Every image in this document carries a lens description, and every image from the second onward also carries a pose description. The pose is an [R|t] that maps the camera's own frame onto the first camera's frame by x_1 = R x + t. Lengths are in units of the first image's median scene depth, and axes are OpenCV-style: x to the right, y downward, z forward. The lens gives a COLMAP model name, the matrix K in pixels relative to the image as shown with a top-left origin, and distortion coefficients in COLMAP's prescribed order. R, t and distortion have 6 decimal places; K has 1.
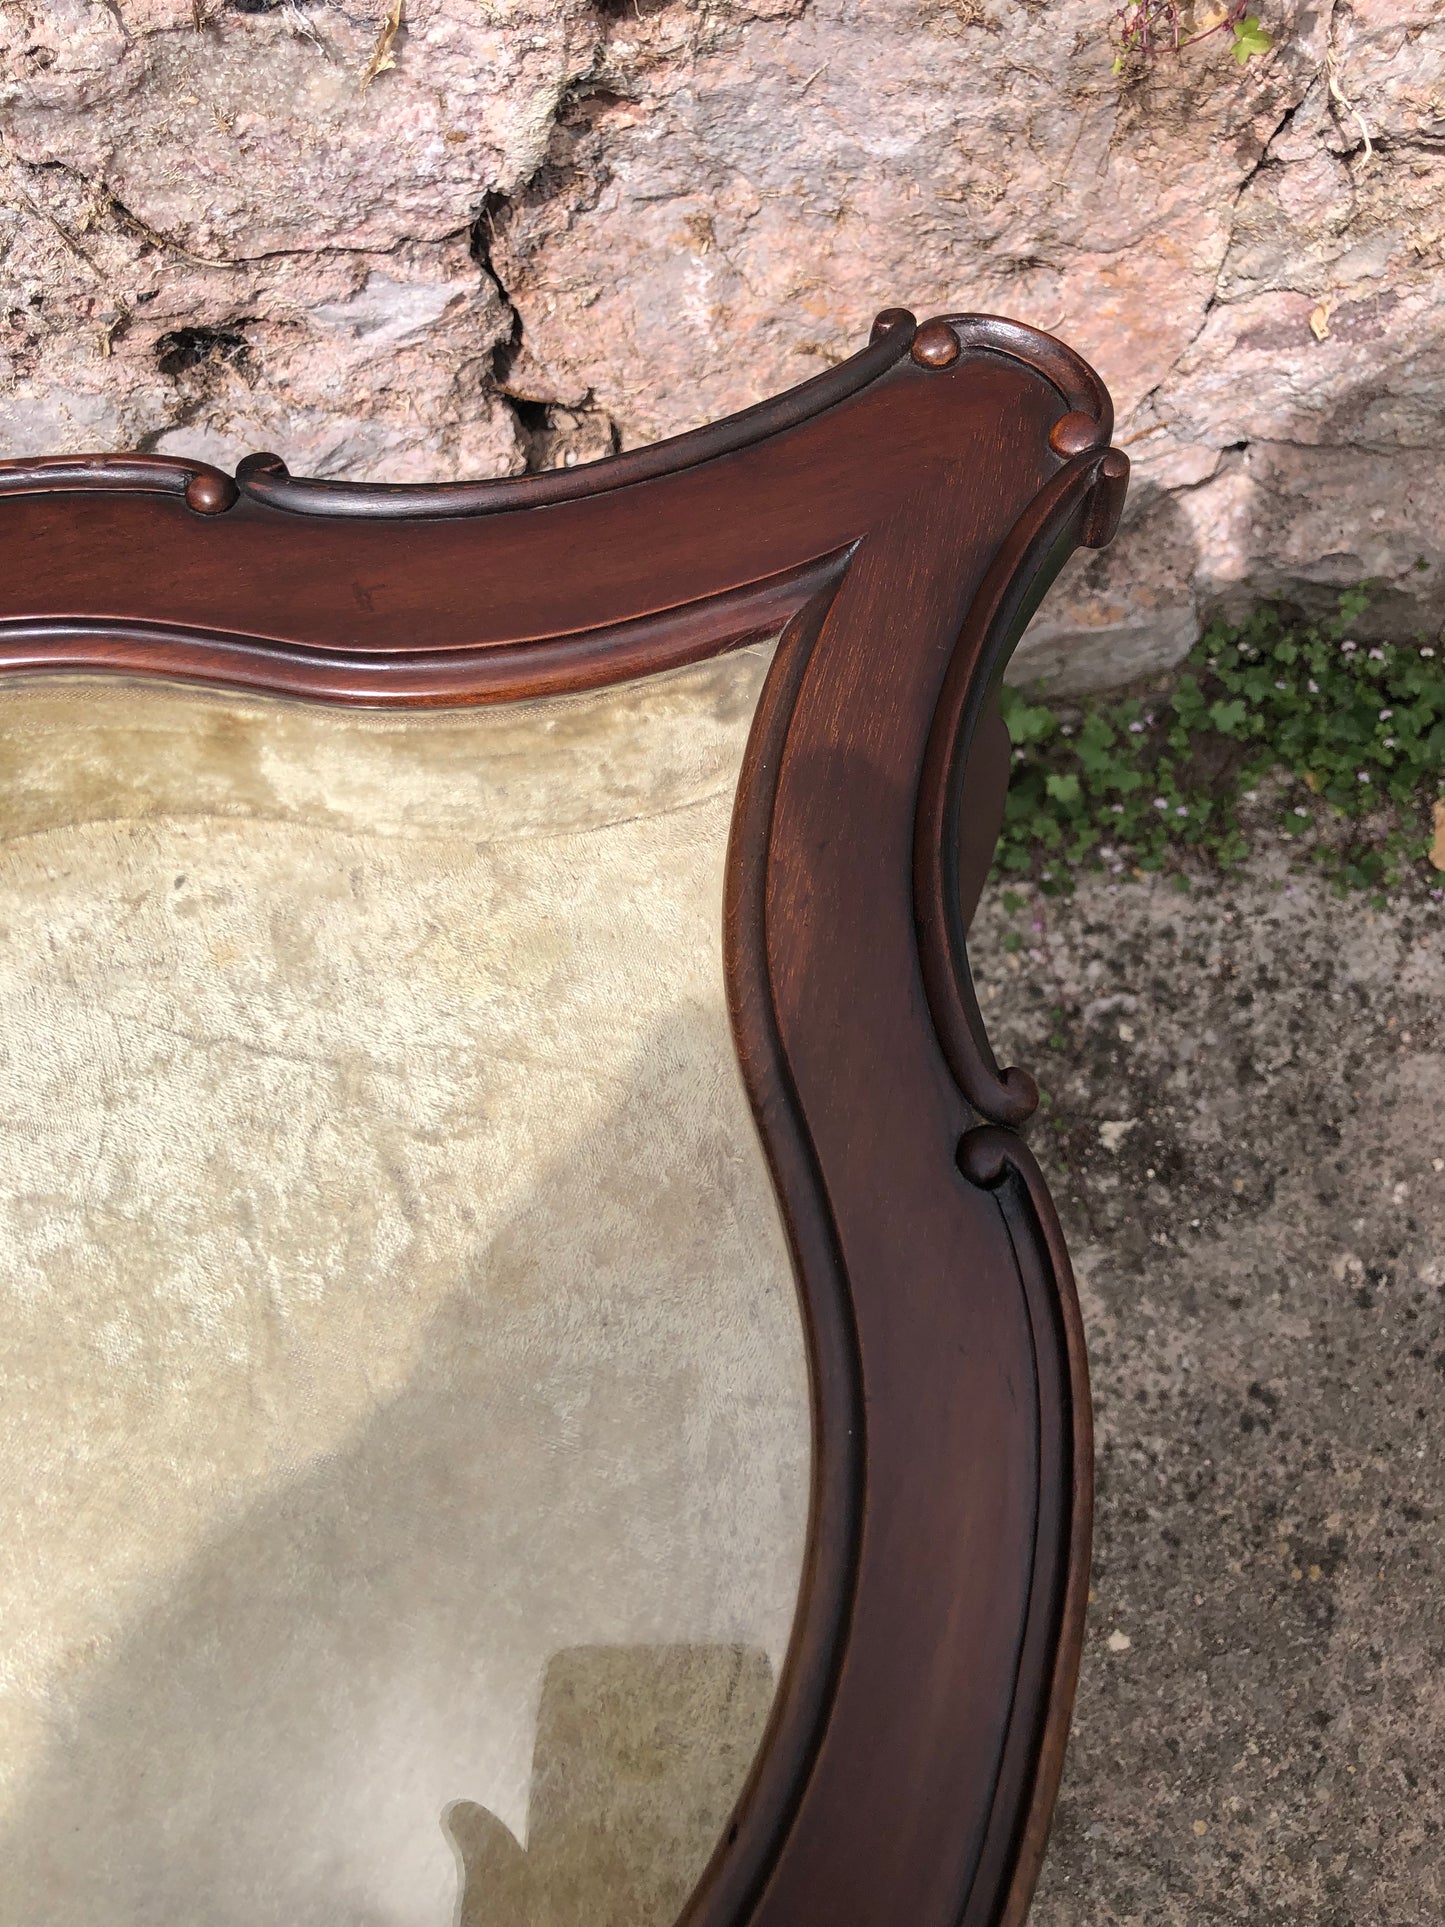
lens RADIAL K [[1596.5, 0, 721.7], [0, 1596.5, 945.4], [0, 0, 1]] dist [0.008814, 0.006711]
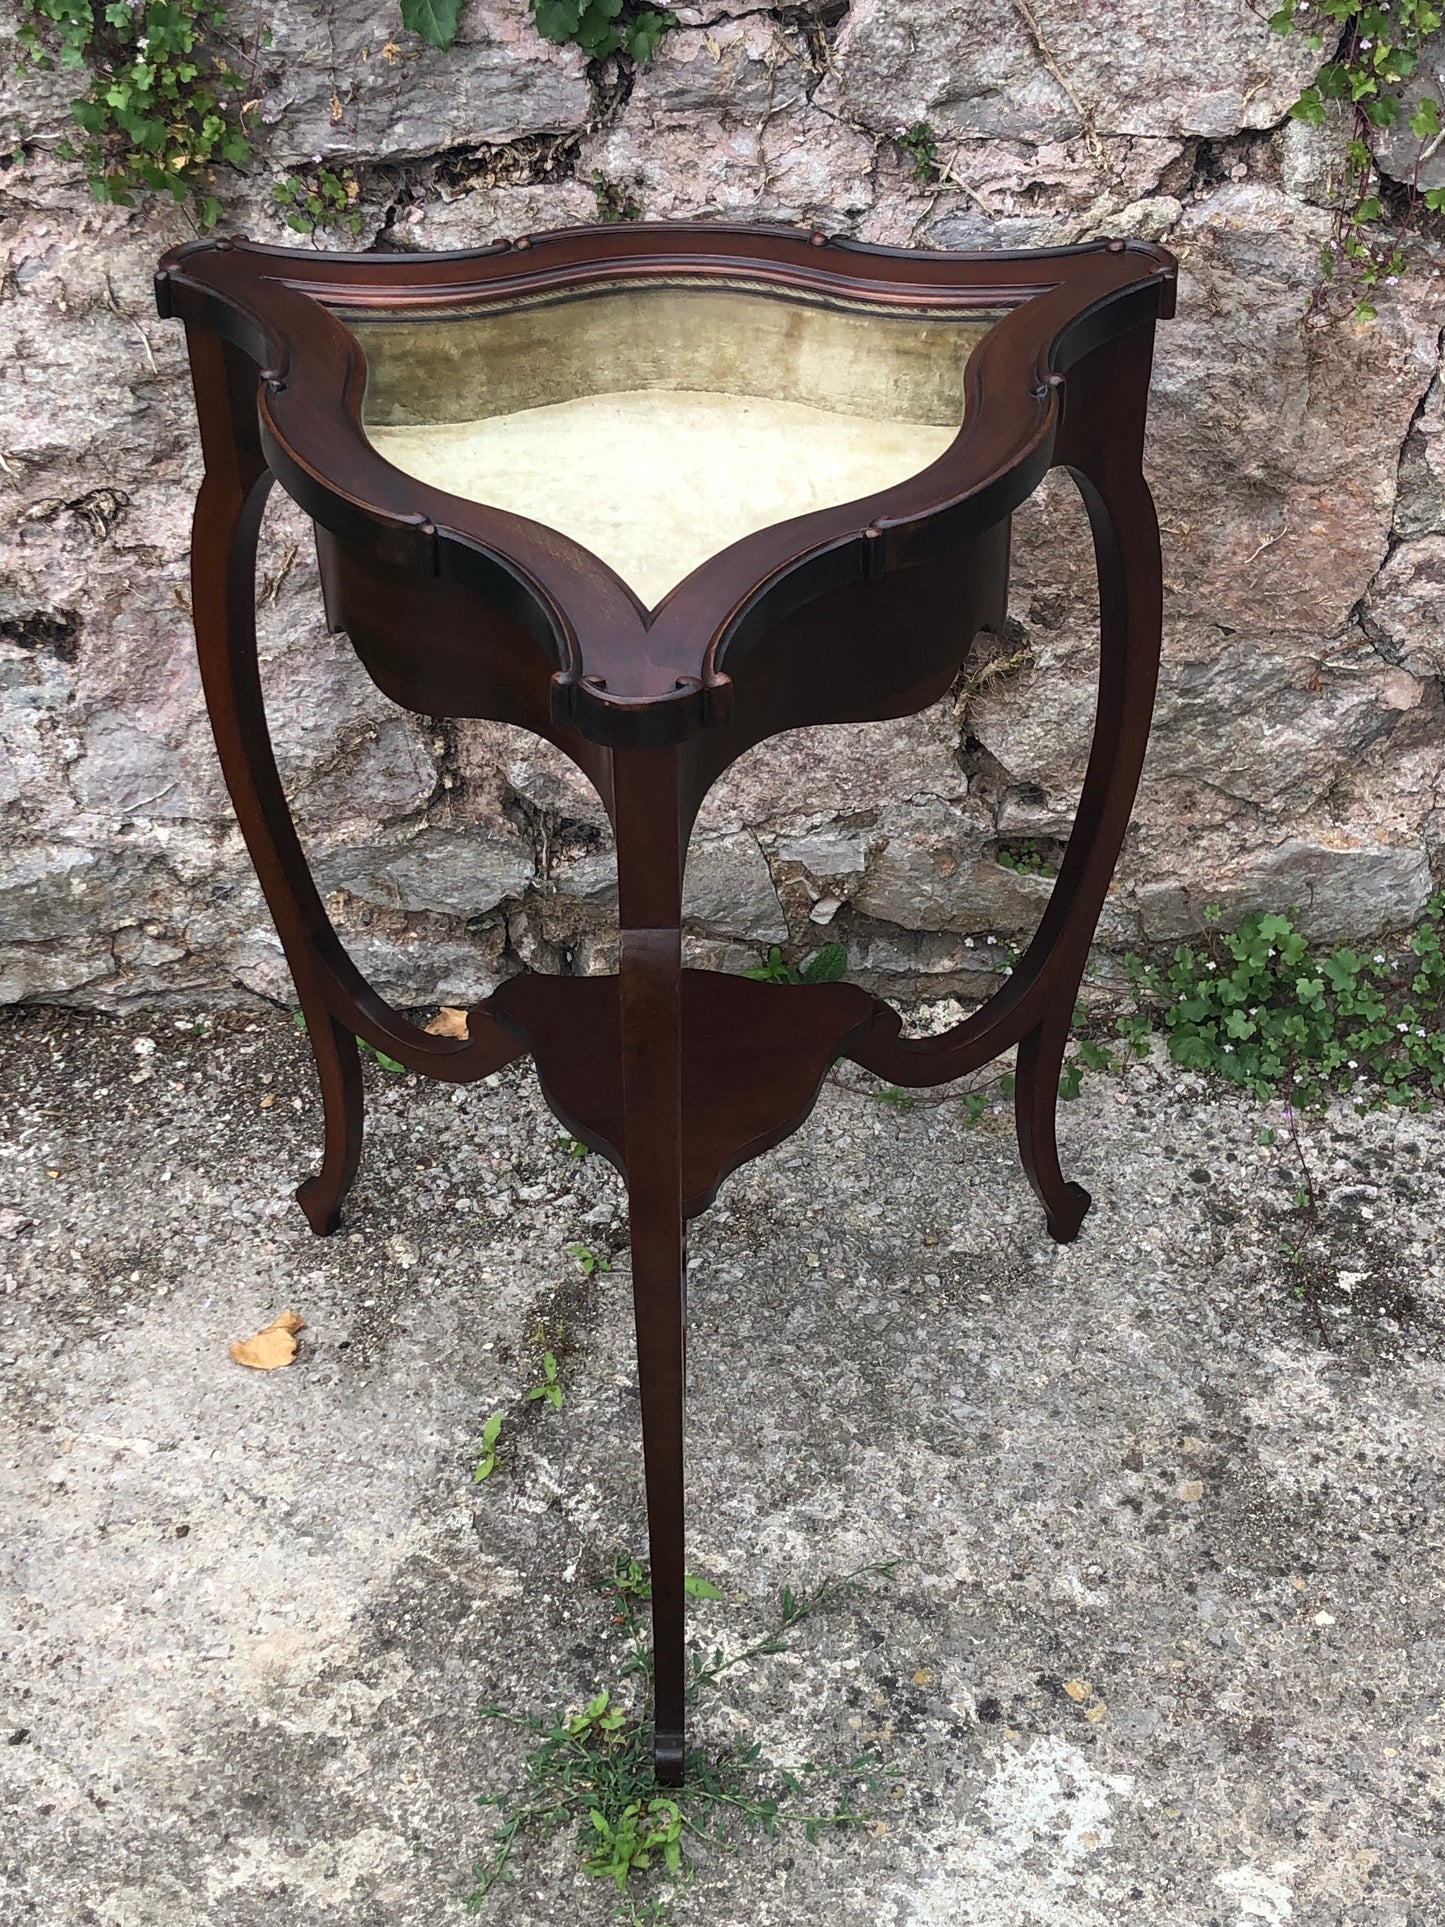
lens RADIAL K [[2701.2, 0, 733.6], [0, 2701.2, 921.7], [0, 0, 1]] dist [0.044928, 0.000000]
pose [[0.989630, 0.095794, -0.107028, 0.009286], [-0.136283, 0.861579, -0.488988, 0.940591], [0.045371, 0.498503, 0.865700, -0.780015]]
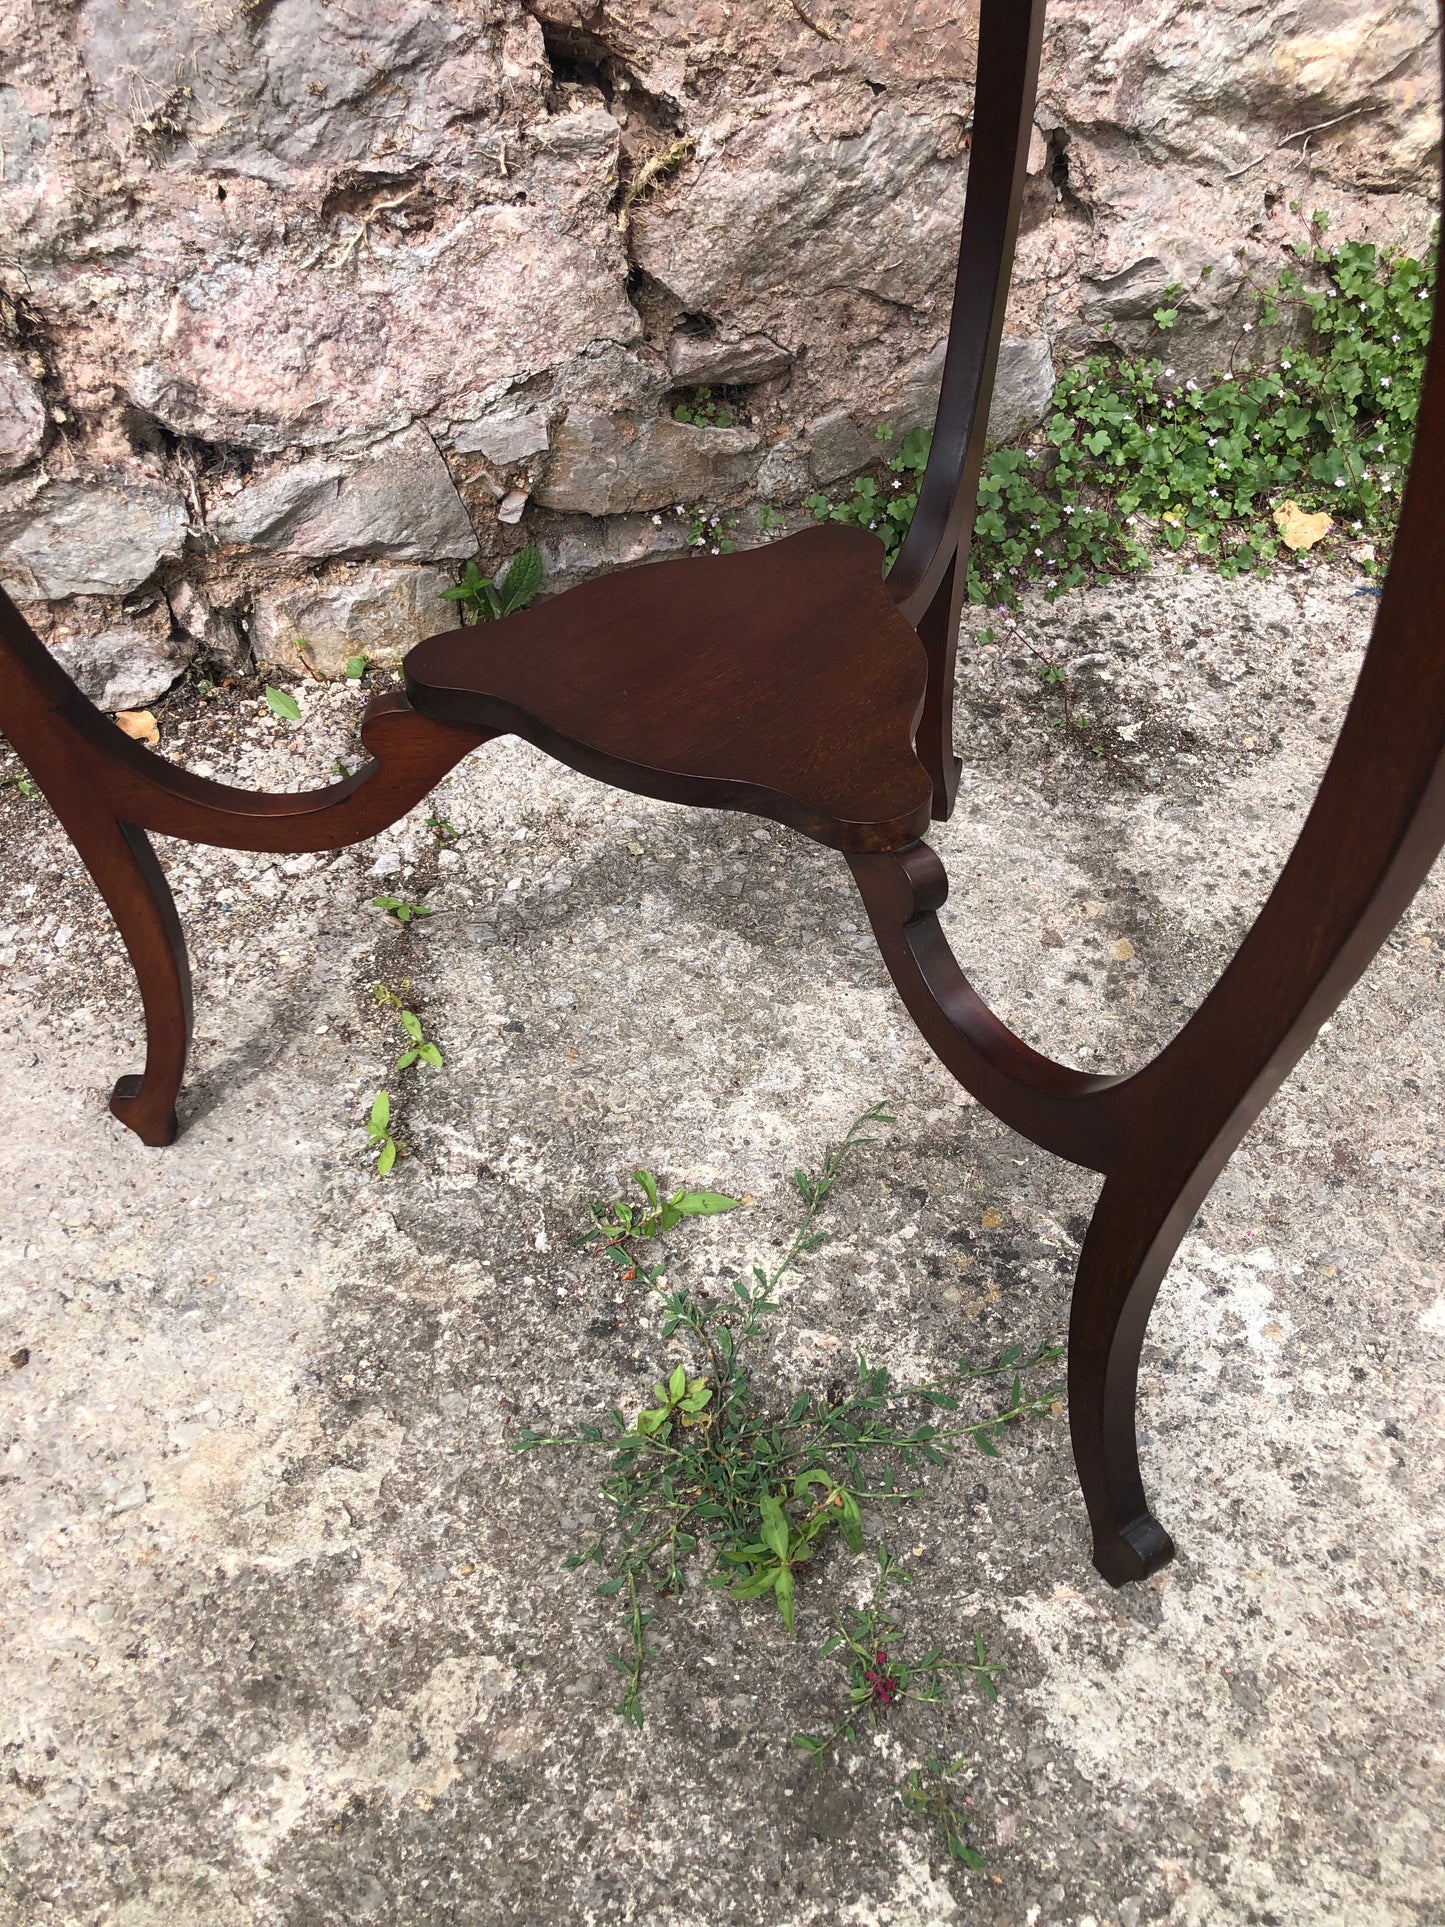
lens RADIAL K [[1596.5, 0, 724.5], [0, 1596.5, 948.3], [0, 0, 1]] dist [0.008814, 0.006711]
pose [[0.964315, -0.169394, 0.203475, -0.295820], [0.237940, 0.891517, -0.385462, 0.666511], [-0.116106, 0.420122, 0.900009, 0.121102]]
